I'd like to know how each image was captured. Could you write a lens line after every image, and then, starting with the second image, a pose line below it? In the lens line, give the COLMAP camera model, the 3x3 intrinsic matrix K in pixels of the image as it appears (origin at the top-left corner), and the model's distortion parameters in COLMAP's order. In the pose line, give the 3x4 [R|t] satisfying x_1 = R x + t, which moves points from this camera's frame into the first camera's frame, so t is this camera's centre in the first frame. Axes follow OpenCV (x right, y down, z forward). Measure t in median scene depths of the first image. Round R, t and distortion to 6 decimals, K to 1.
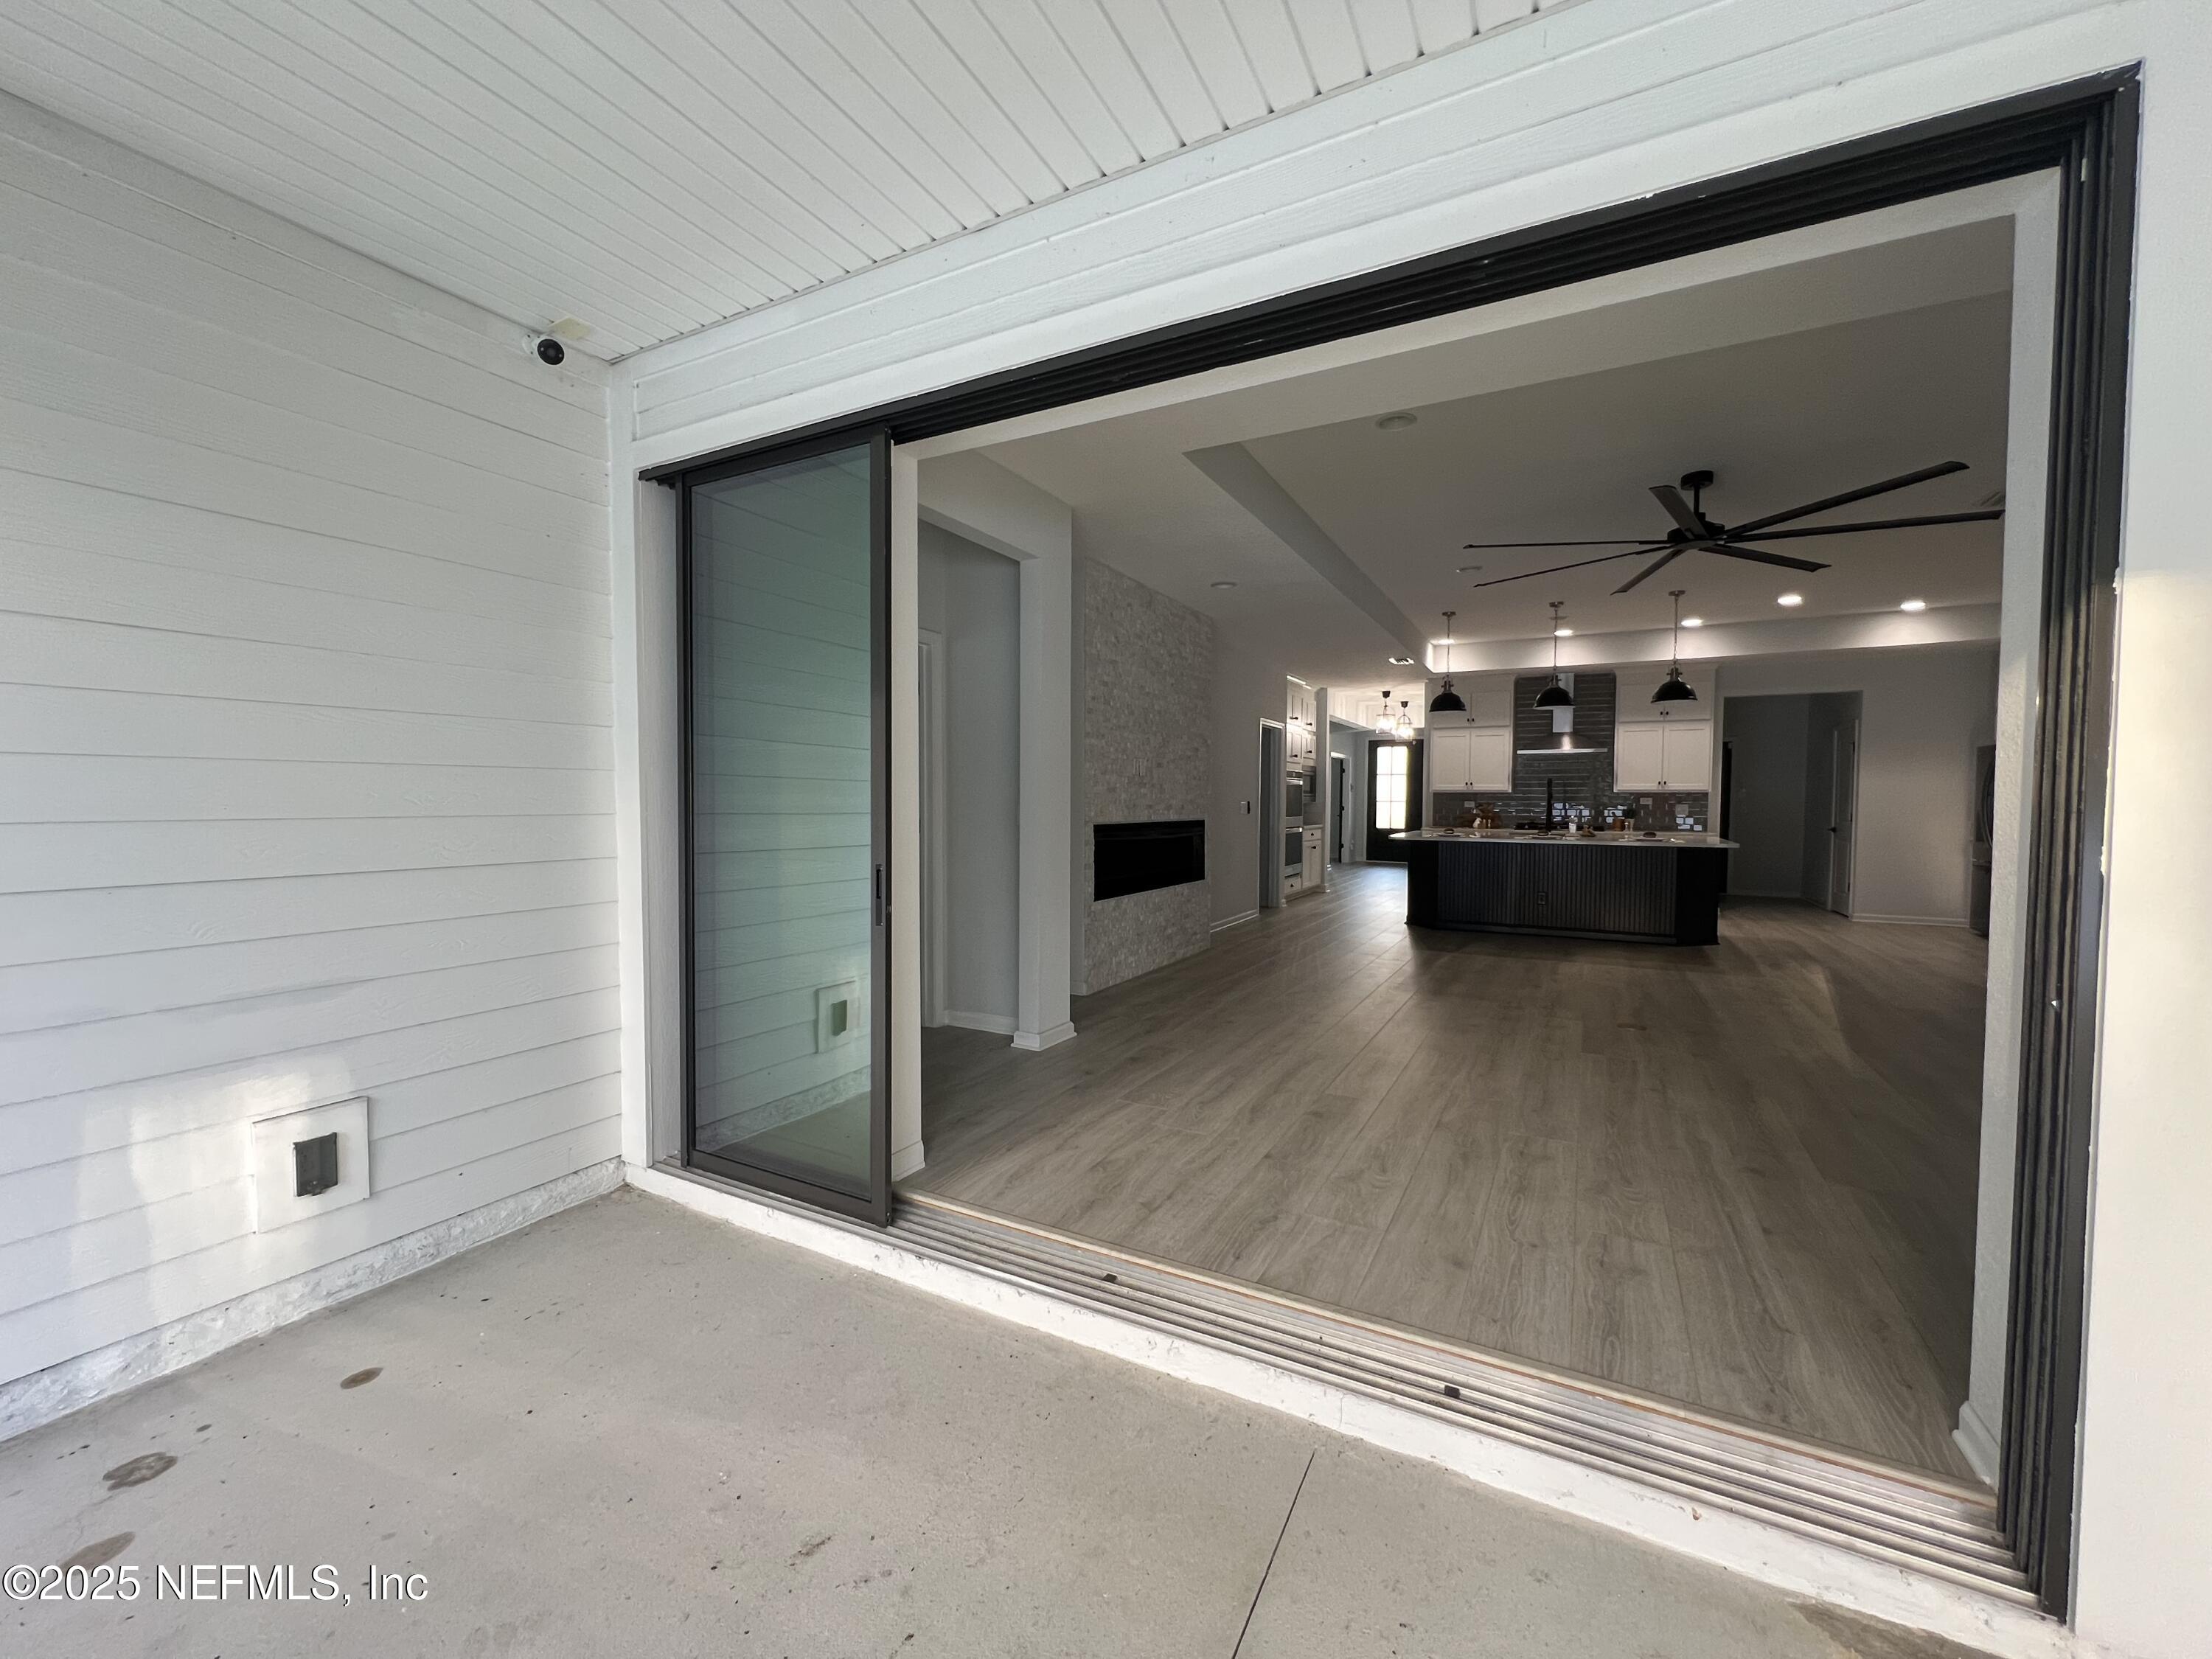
lens RADIAL K [[887.0, 0, 1105.4], [0, 887.0, 826.2], [0, 0, 1]] dist [-0.001772, -0.000228]
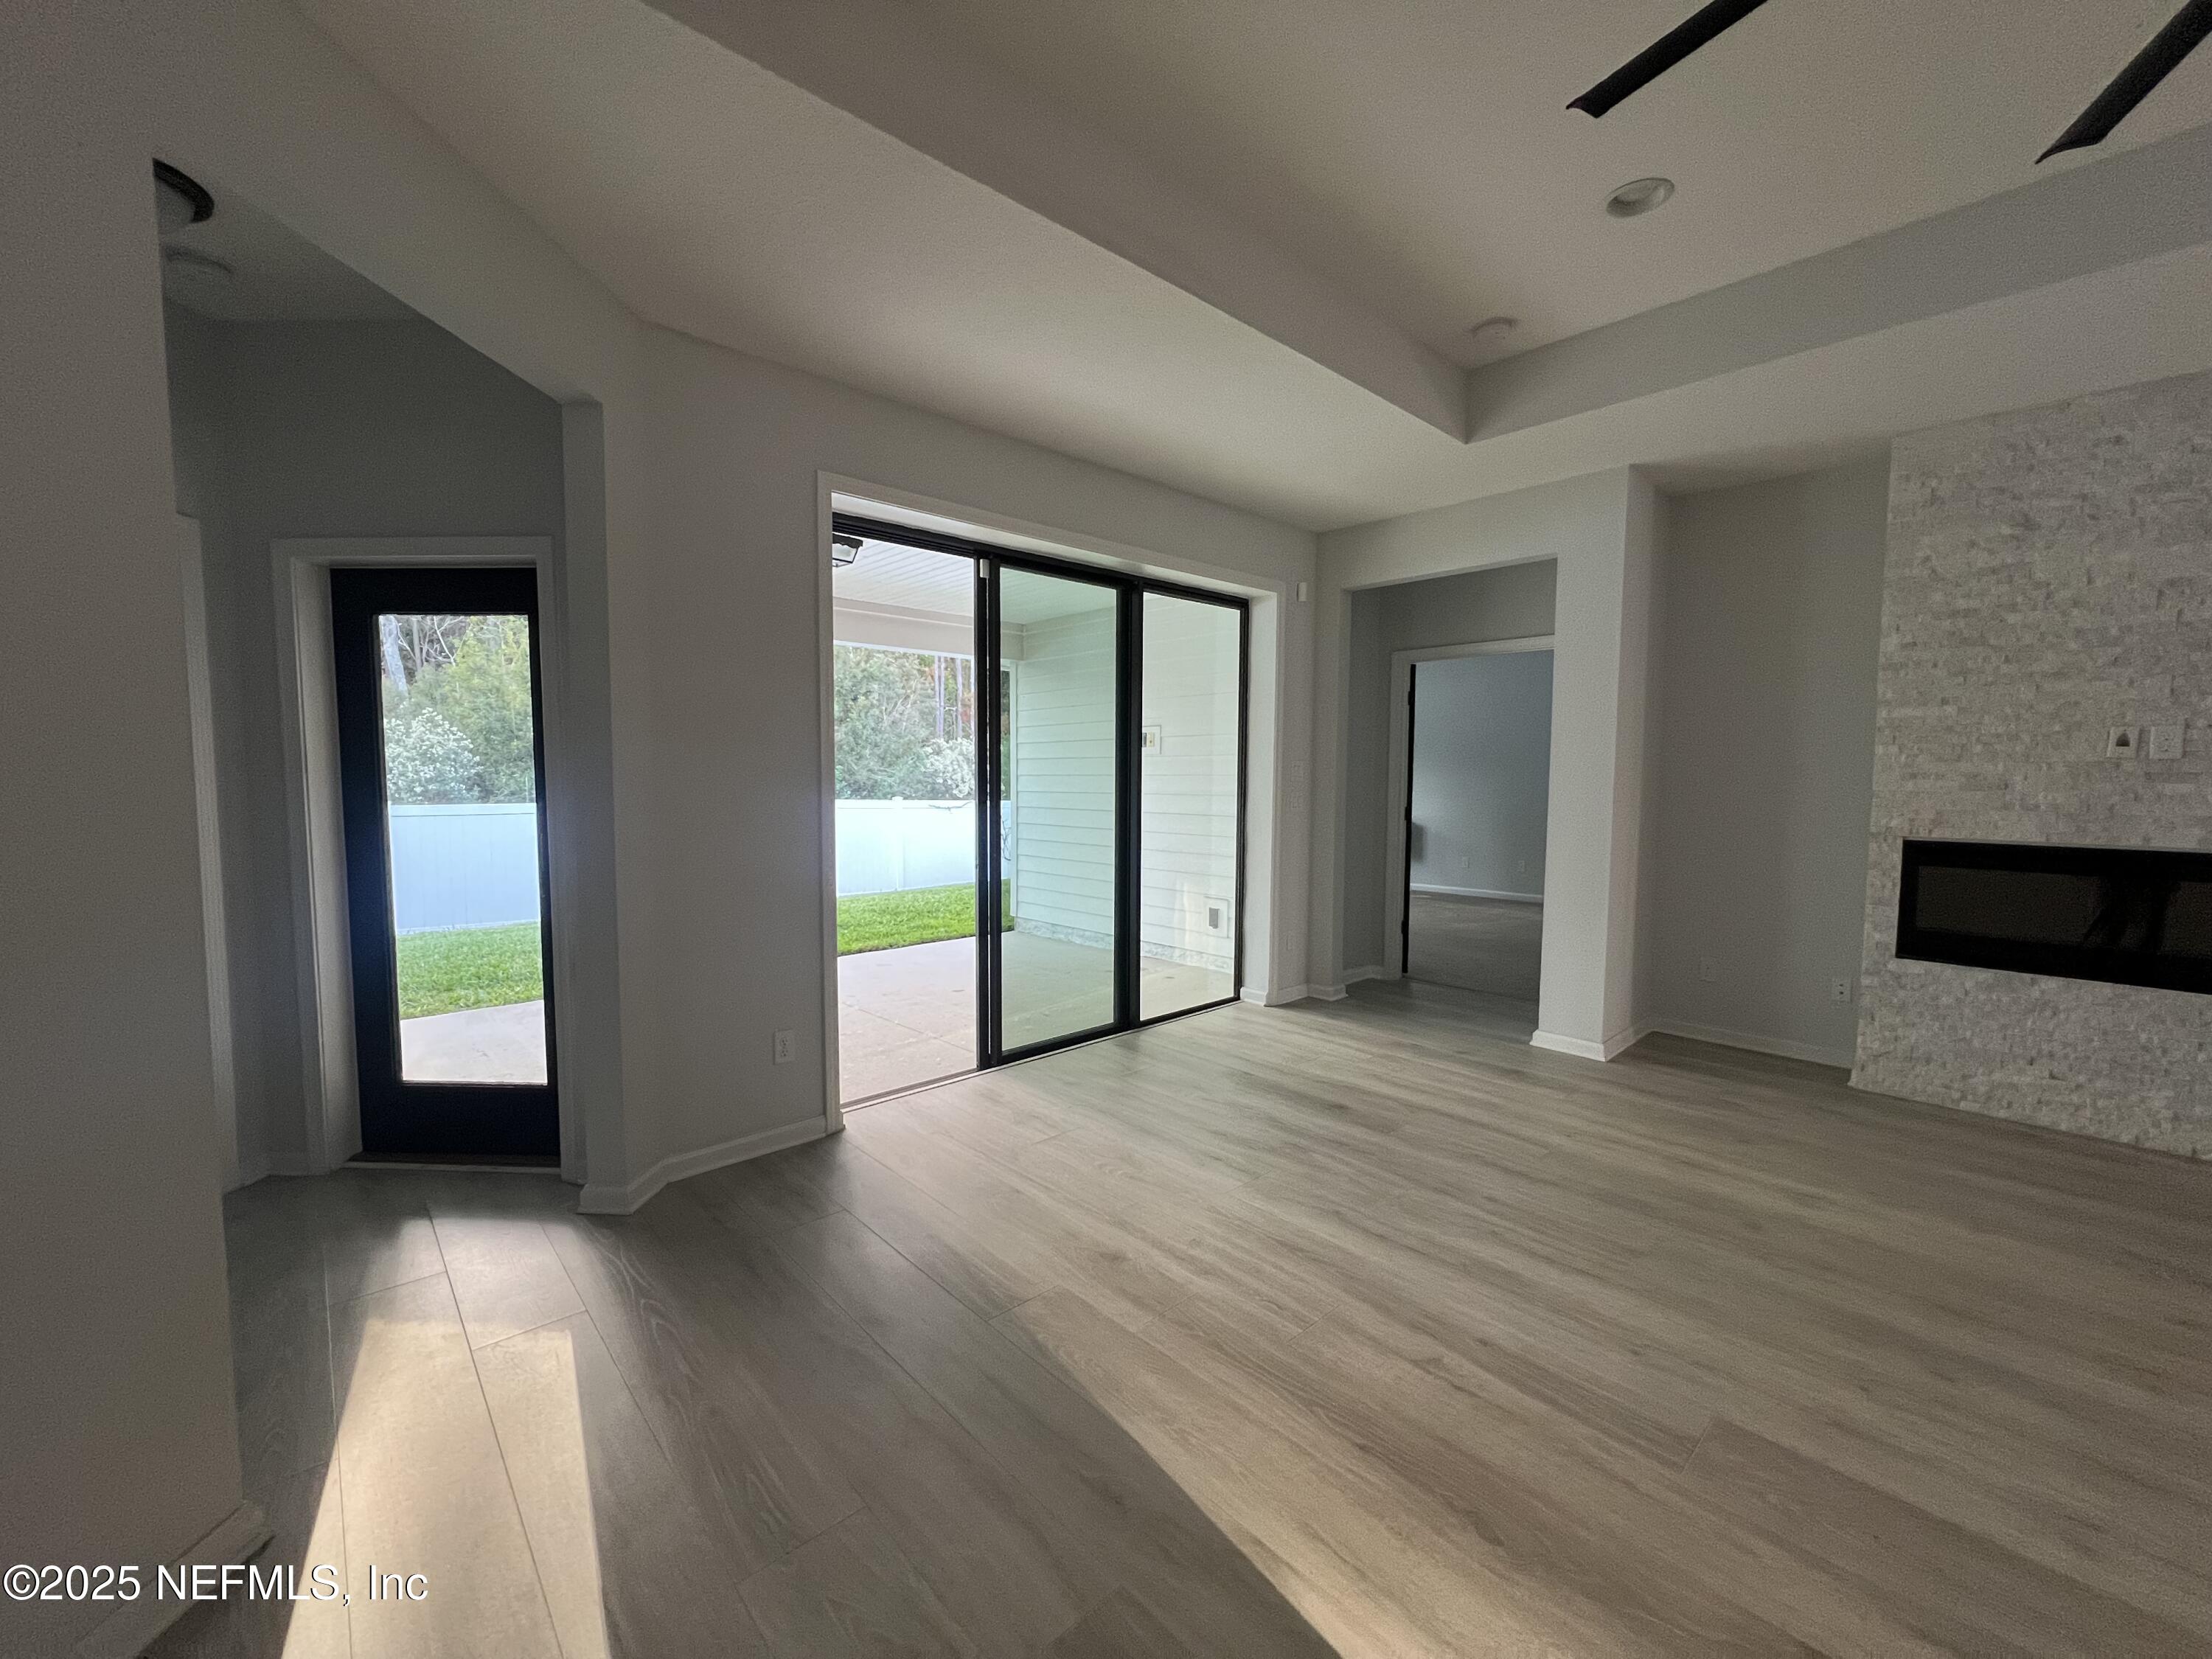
lens RADIAL K [[887.0, 0, 1102.2], [0, 887.0, 832.9], [0, 0, 1]] dist [-0.001772, -0.000228]
pose [[-0.327278, 0.055604, -0.943291, 0.905608], [-0.034347, 0.996907, 0.070681, -0.037806], [0.944304, 0.055531, -0.324356, 0.749401]]
